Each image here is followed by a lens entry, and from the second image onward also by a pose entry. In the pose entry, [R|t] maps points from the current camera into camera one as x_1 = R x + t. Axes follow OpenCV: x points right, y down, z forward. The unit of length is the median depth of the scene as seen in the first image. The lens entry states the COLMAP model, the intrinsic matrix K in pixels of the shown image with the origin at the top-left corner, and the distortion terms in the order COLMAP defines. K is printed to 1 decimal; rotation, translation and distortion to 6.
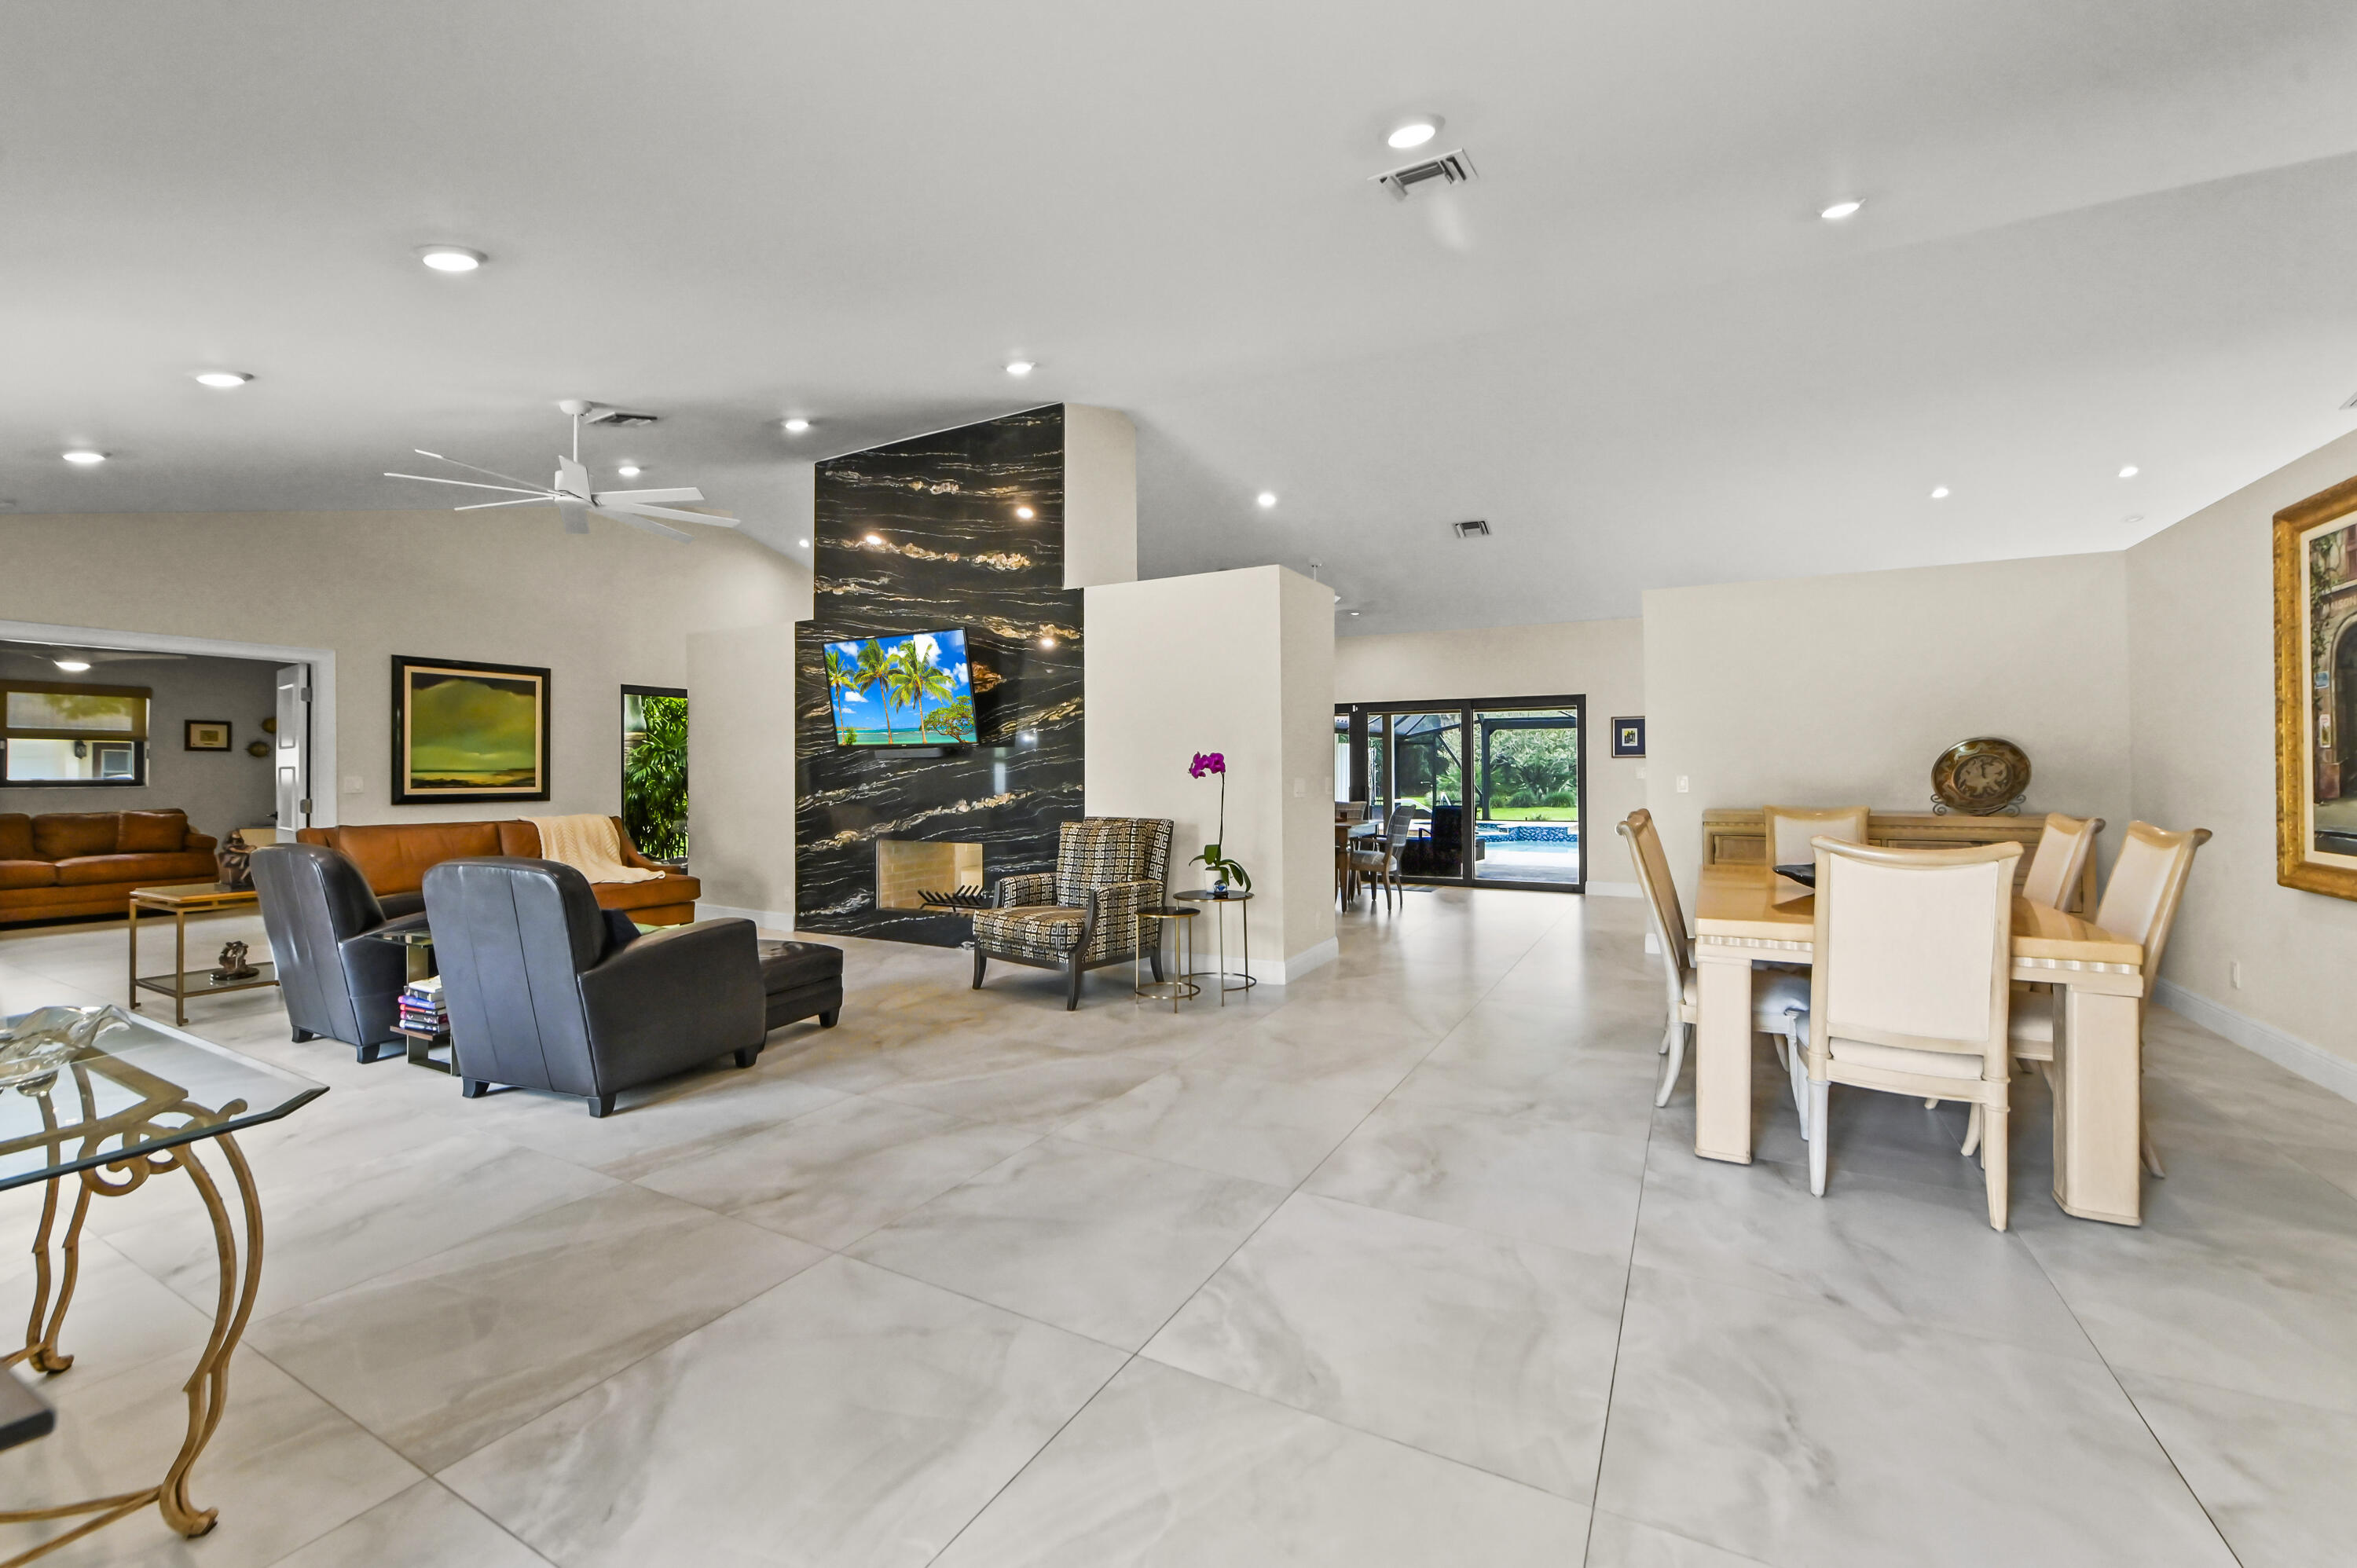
lens RADIAL K [[941.1, 0, 1203.5], [0, 941.1, 764.0], [0, 0, 1]] dist [-0.007671, -0.000155]
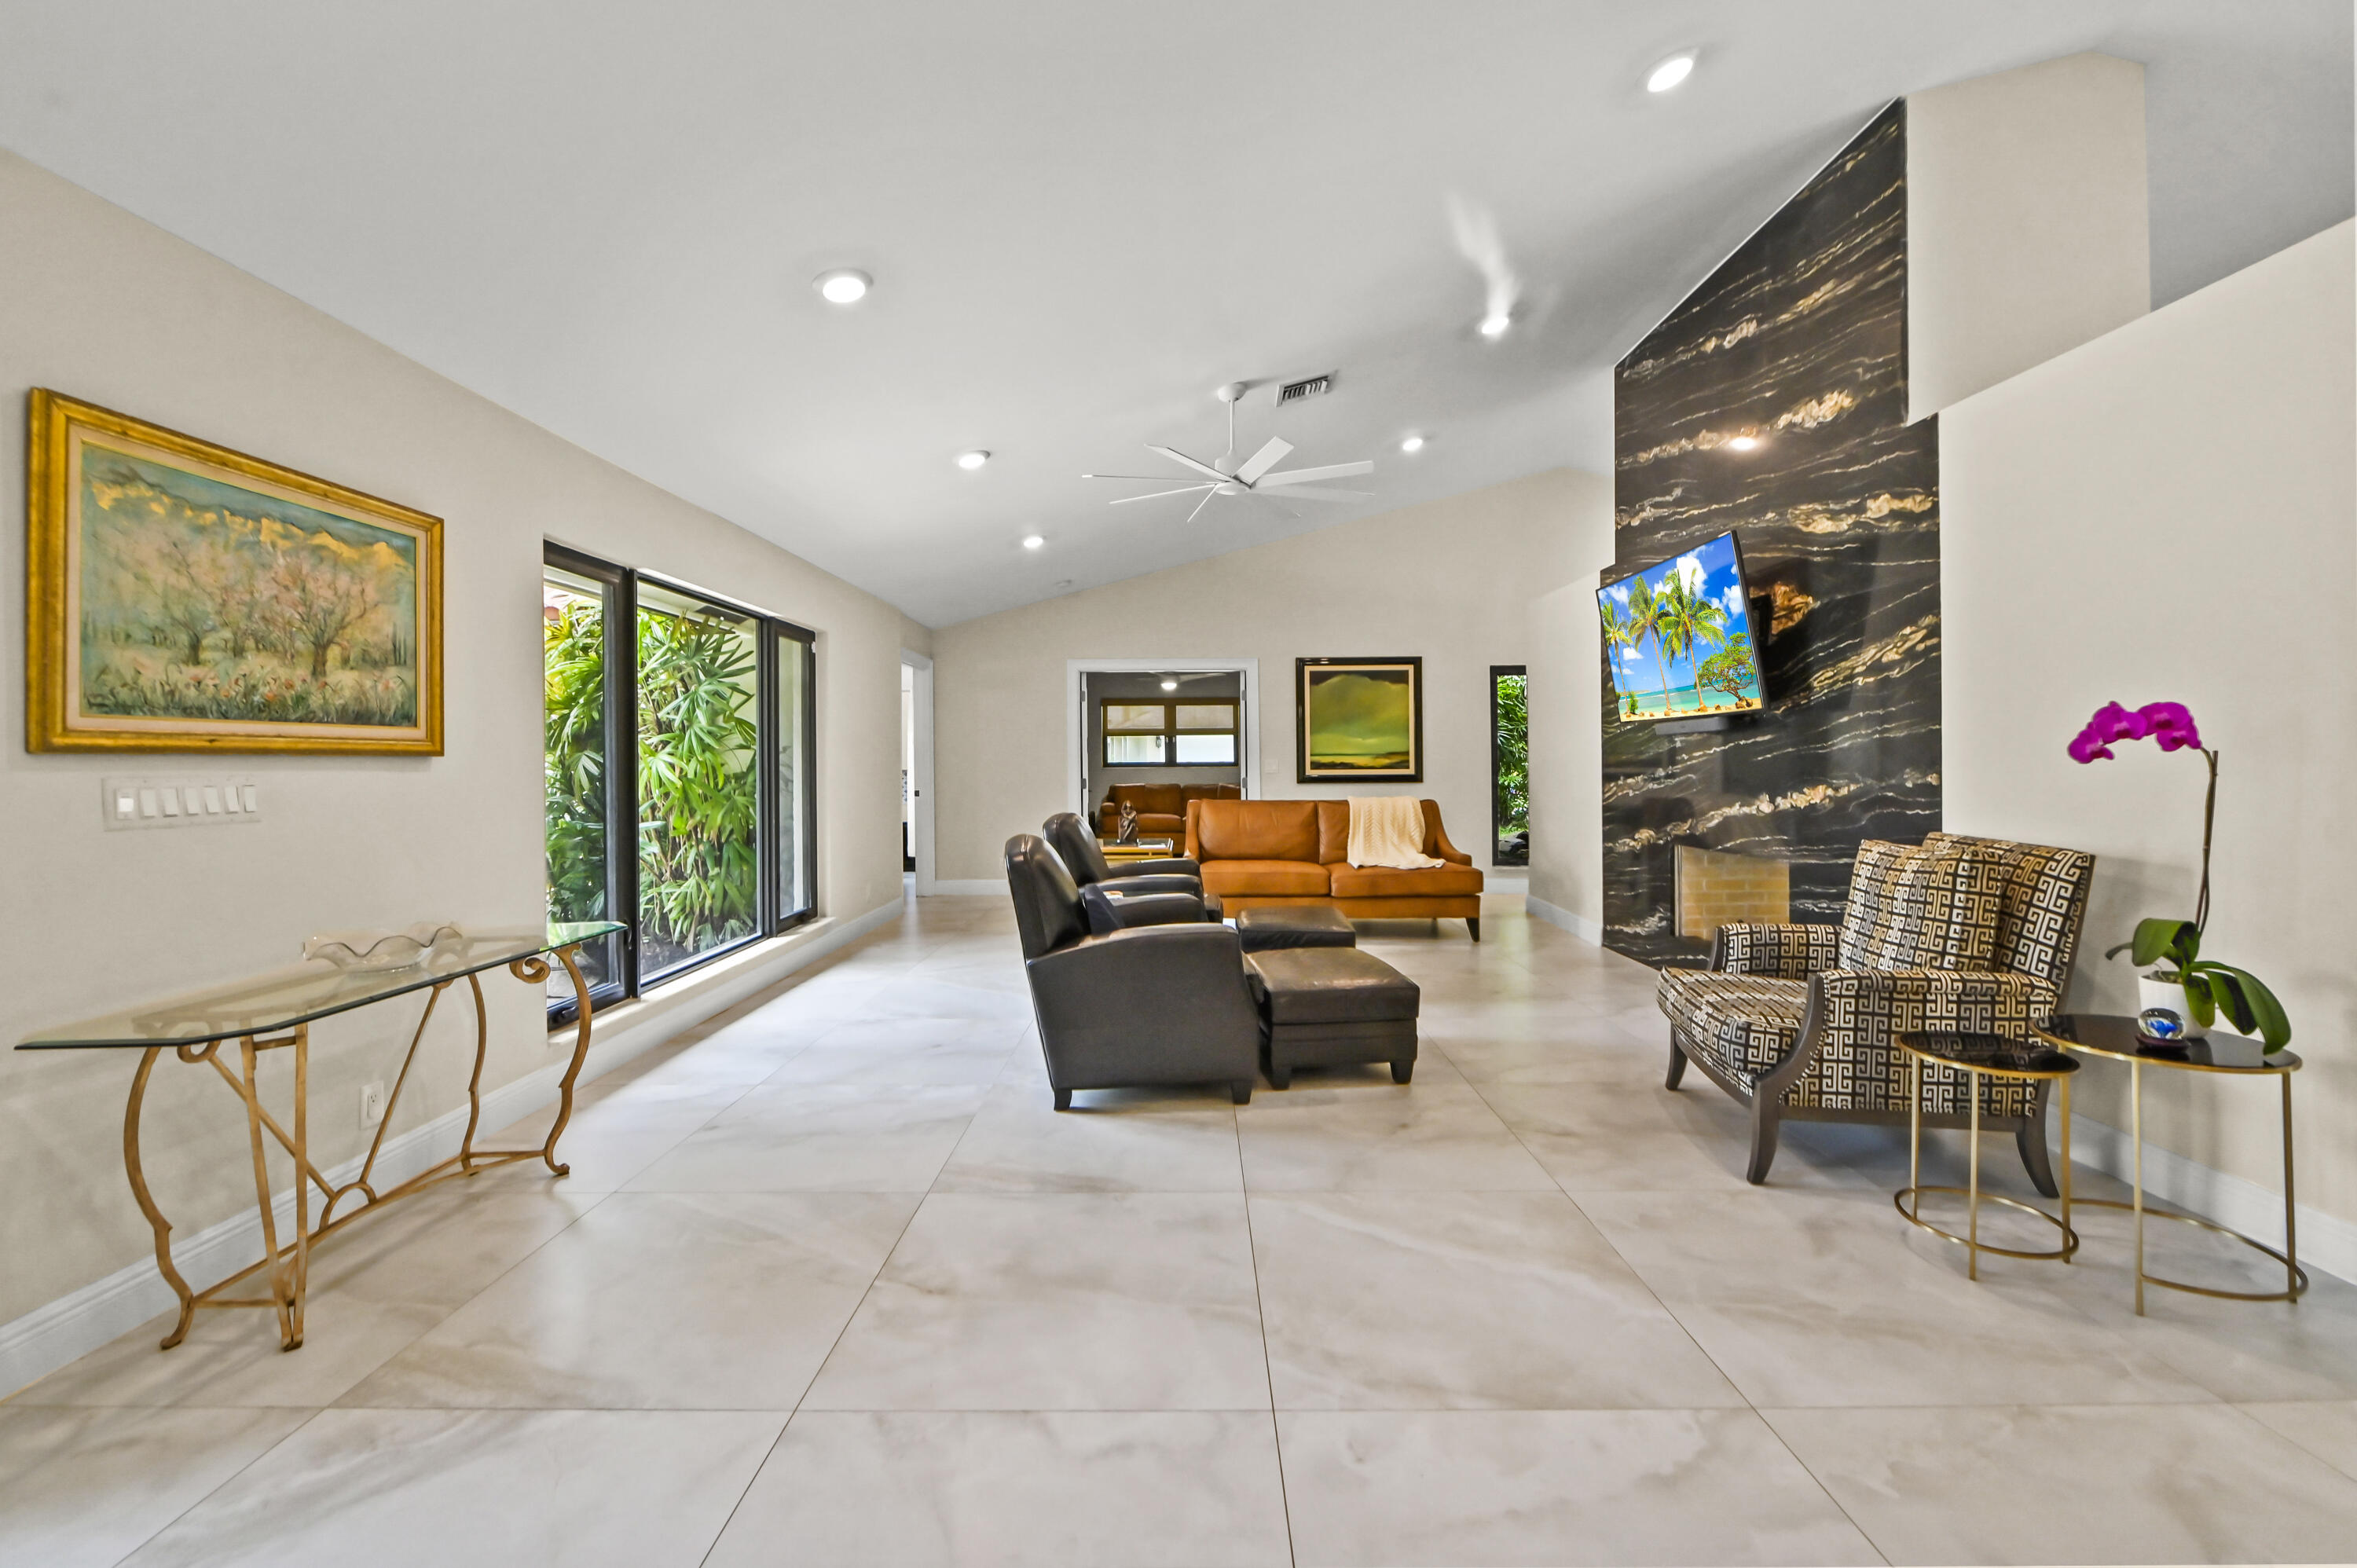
lens RADIAL K [[941.1, 0, 1183.6], [0, 941.1, 760.5], [0, 0, 1]] dist [-0.007671, -0.000155]
pose [[0.460604, -0.000011, -0.887606, 0.150915], [0.013547, 0.999884, 0.007017, 0.004643], [0.887502, -0.015257, 0.460551, 0.357098]]
